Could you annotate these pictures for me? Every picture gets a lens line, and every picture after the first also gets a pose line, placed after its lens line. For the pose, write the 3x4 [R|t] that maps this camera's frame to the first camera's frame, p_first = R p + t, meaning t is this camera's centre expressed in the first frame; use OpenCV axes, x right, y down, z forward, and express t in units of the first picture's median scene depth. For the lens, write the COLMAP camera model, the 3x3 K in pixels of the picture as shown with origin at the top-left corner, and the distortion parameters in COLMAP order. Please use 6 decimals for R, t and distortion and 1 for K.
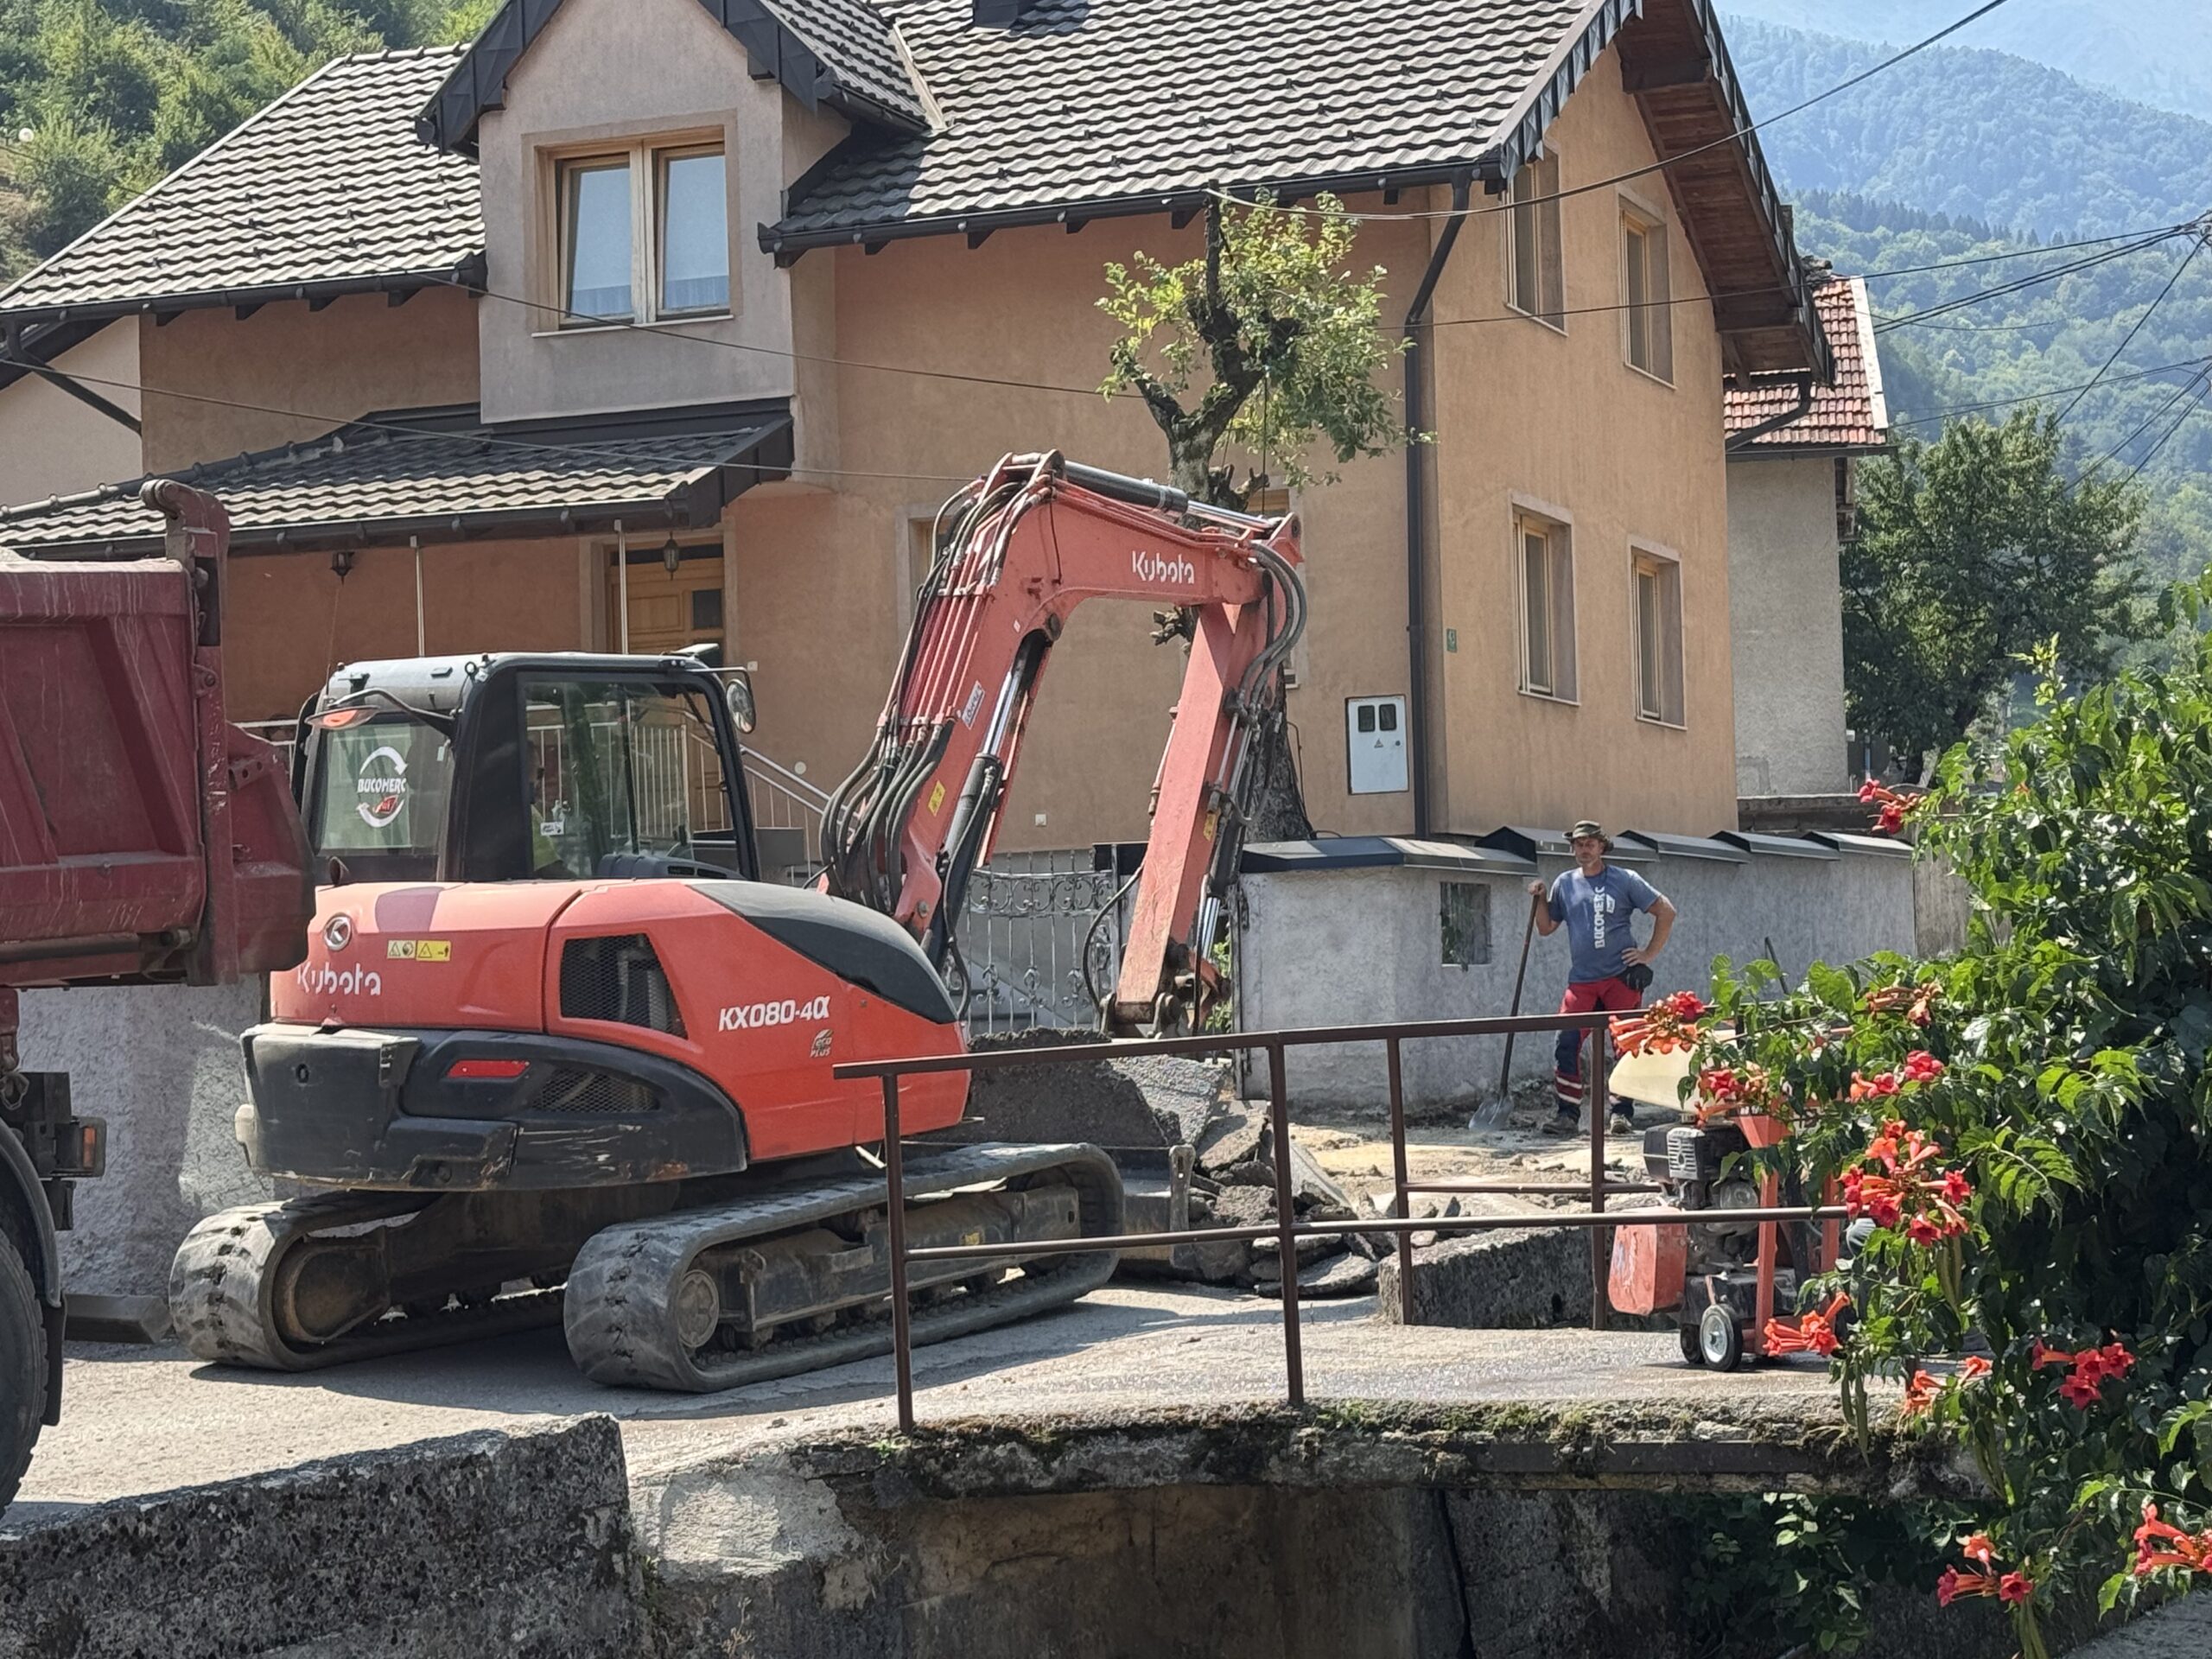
lens RADIAL K [[4209.6, 0, 1106.0], [0, 4209.6, 829.5], [0, 0, 1]] dist [0.080531, 0.321800]
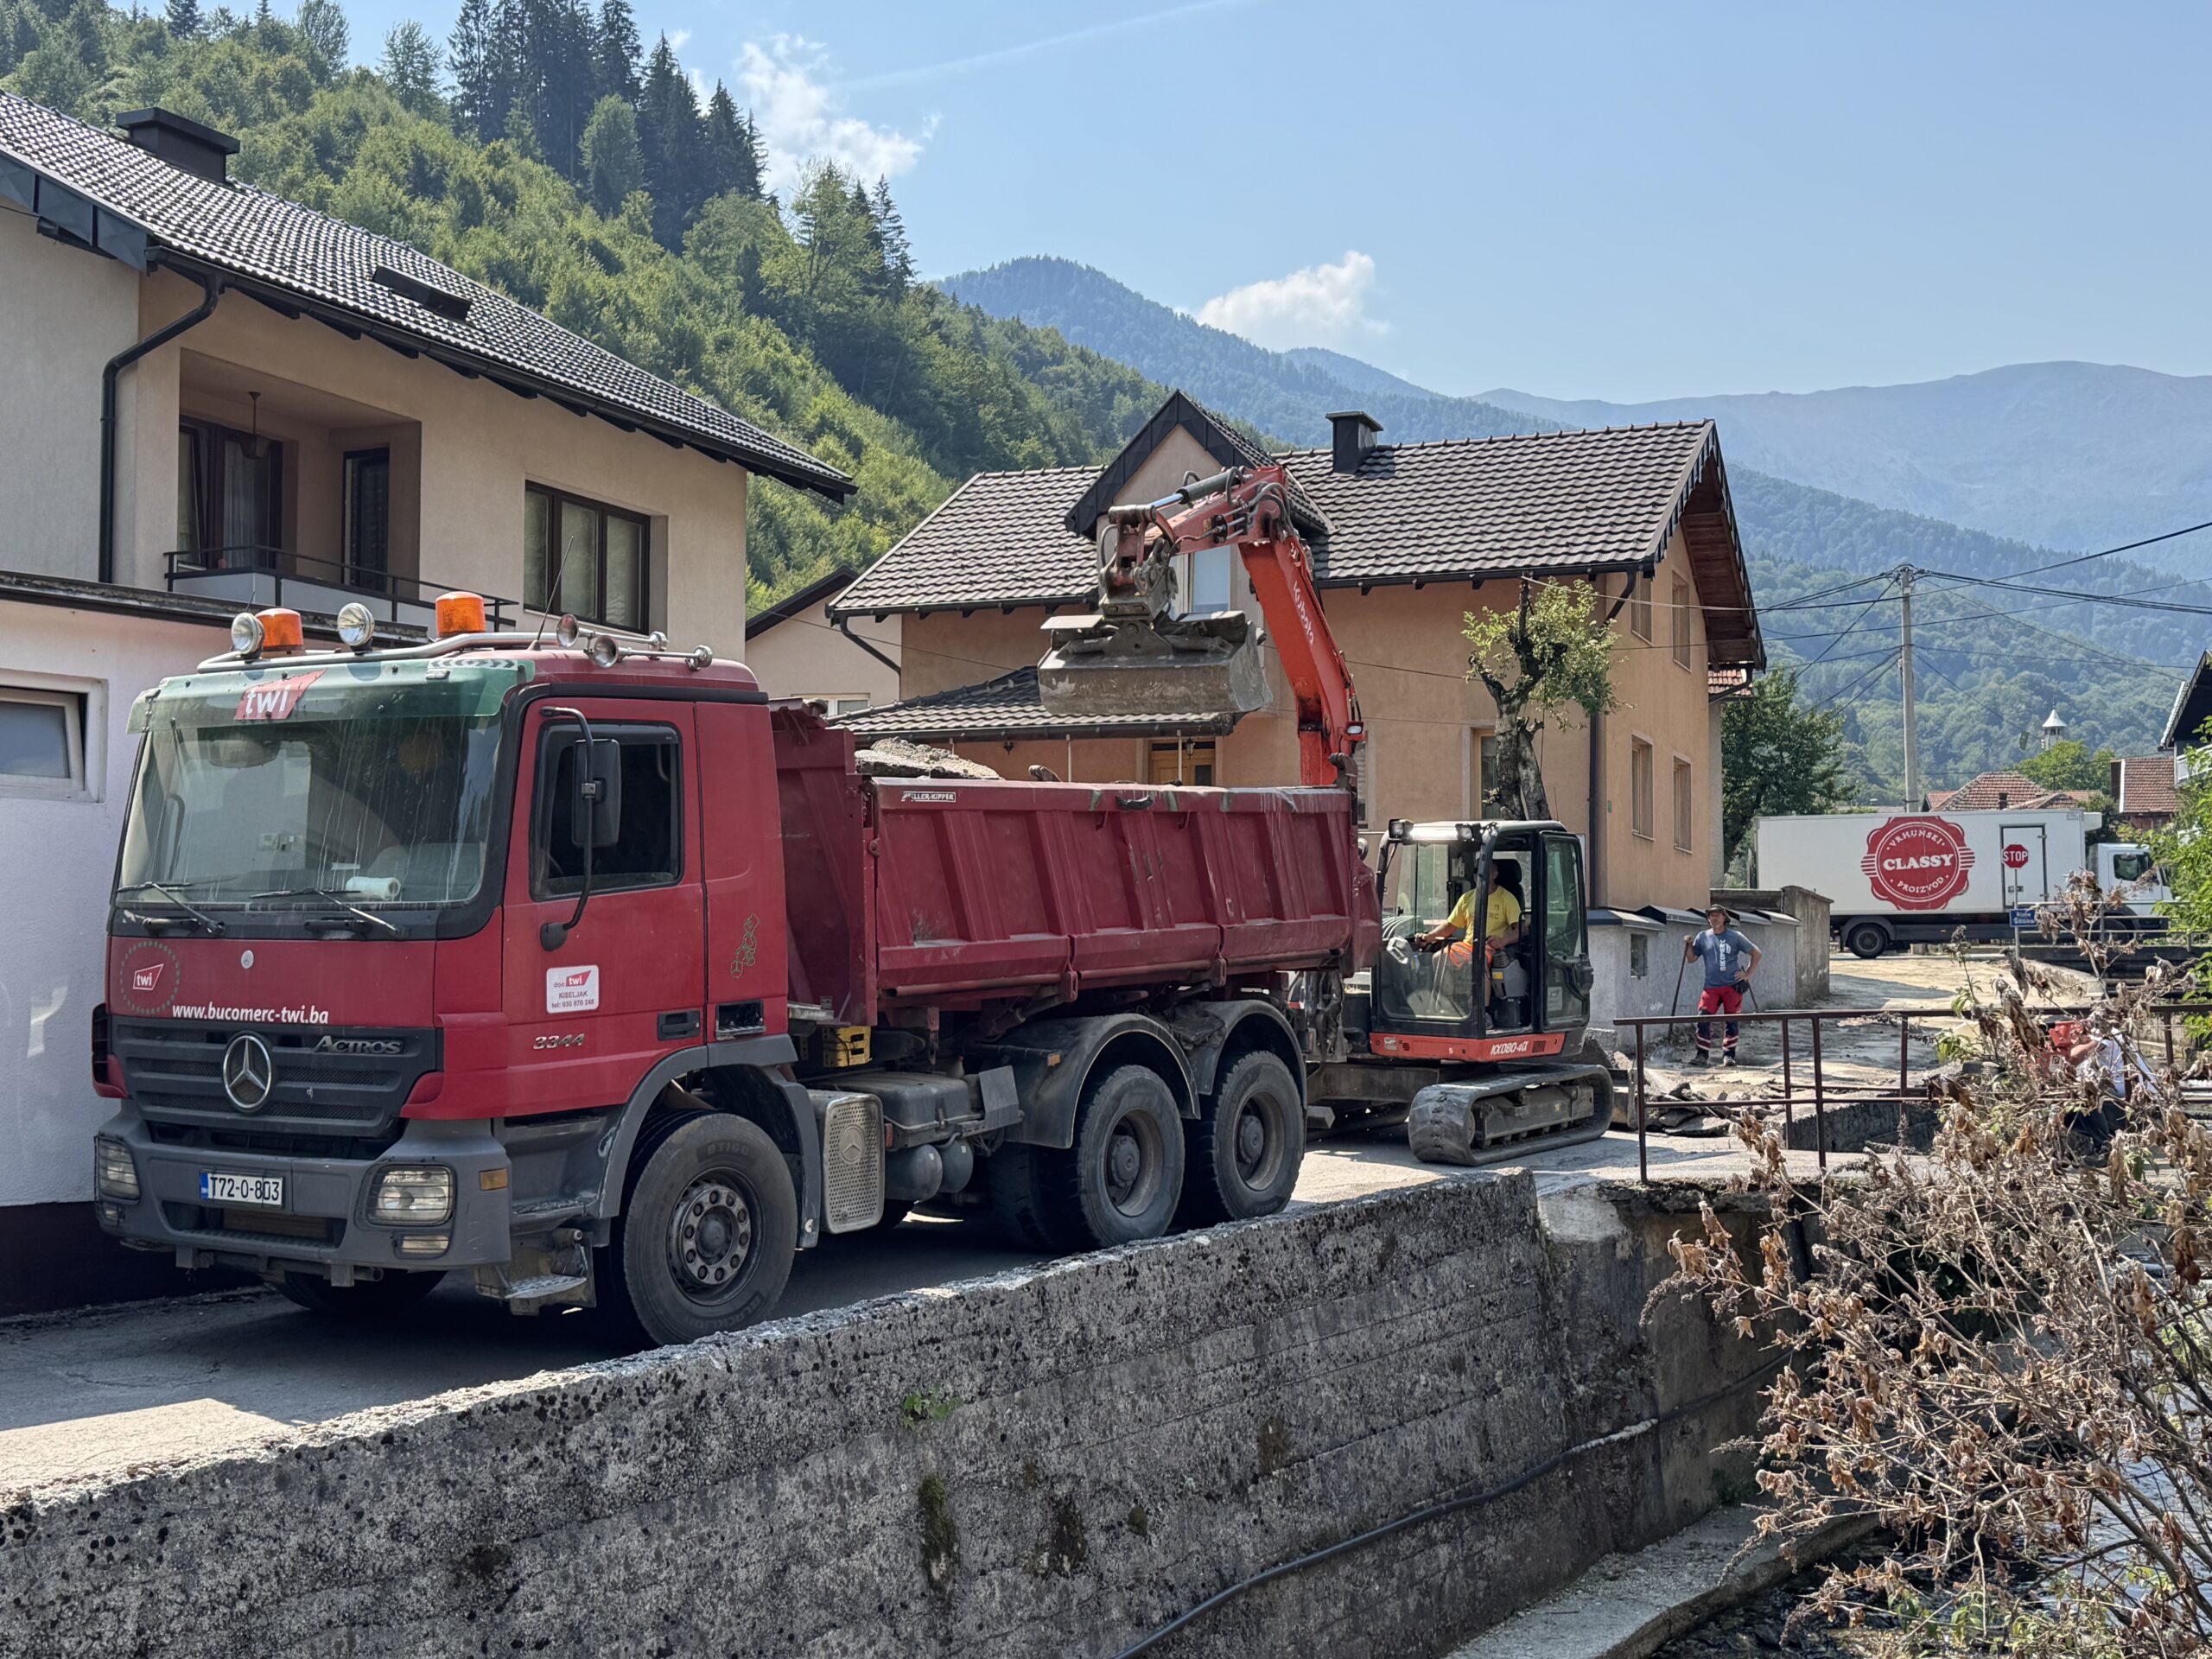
lens RADIAL K [[2501.6, 0, 1106.0], [0, 2501.6, 829.5], [0, 0, 1]] dist [0.163931, -0.000992]
pose [[0.999403, 0.034207, -0.004773, -0.158442], [-0.034294, 0.999221, -0.019530, -0.004561], [0.004101, 0.019682, 0.999798, -0.168452]]
